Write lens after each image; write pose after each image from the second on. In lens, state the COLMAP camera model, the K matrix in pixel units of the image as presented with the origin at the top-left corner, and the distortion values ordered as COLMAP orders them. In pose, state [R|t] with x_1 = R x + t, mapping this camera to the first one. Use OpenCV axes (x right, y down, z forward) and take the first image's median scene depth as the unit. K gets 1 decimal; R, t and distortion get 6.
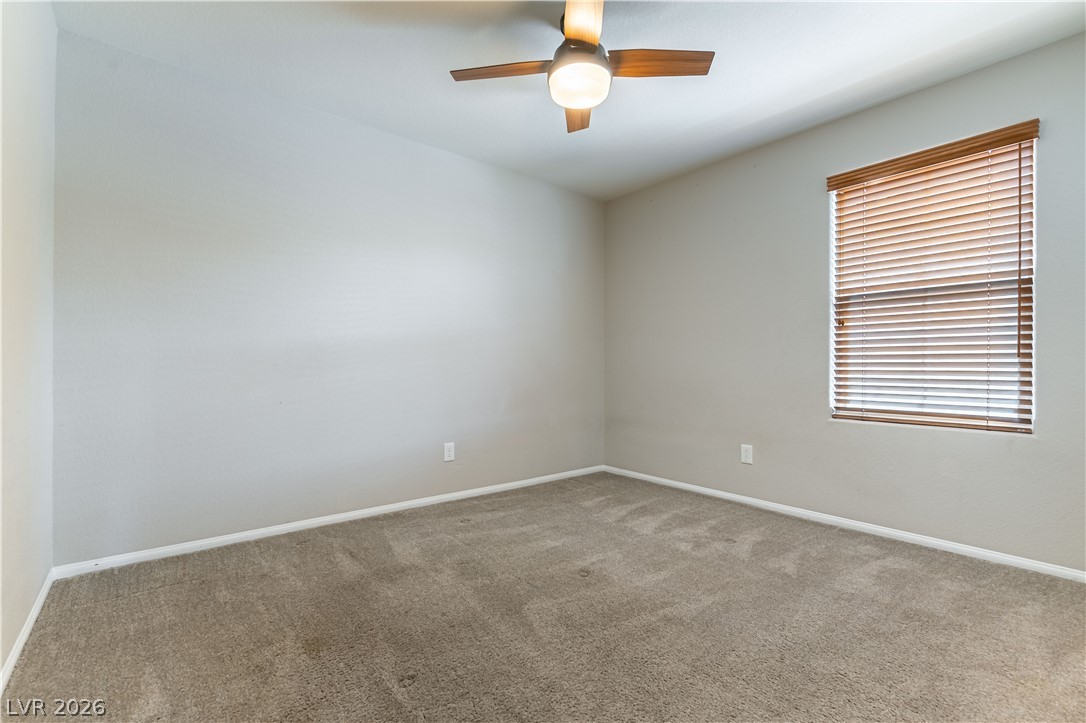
lens RADIAL K [[479.9, 0, 543.0], [0, 479.9, 361.5], [0, 0, 1]] dist [0.000032, -0.000014]
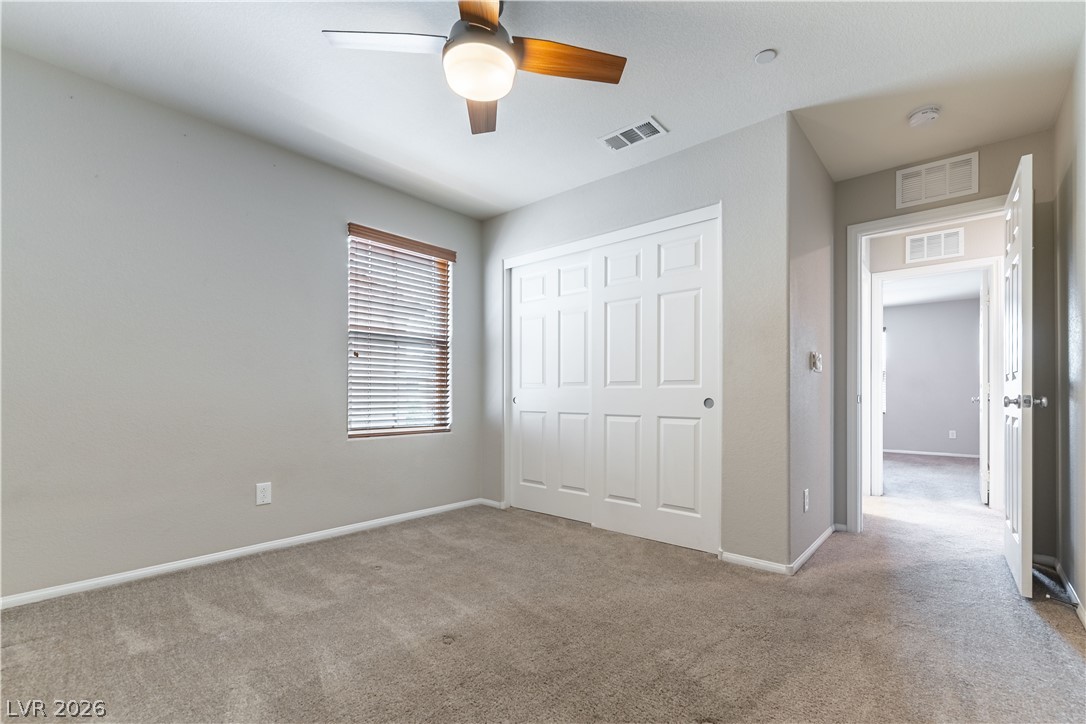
lens RADIAL K [[478.0, 0, 542.3], [0, 478.0, 389.4], [0, 0, 1]] dist [-0.000764, -0.000141]
pose [[-0.149455, 0.006080, 0.988750, -0.648119], [-0.010877, 0.999910, -0.007793, 0.008650], [-0.988709, -0.011919, -0.149375, 0.819413]]
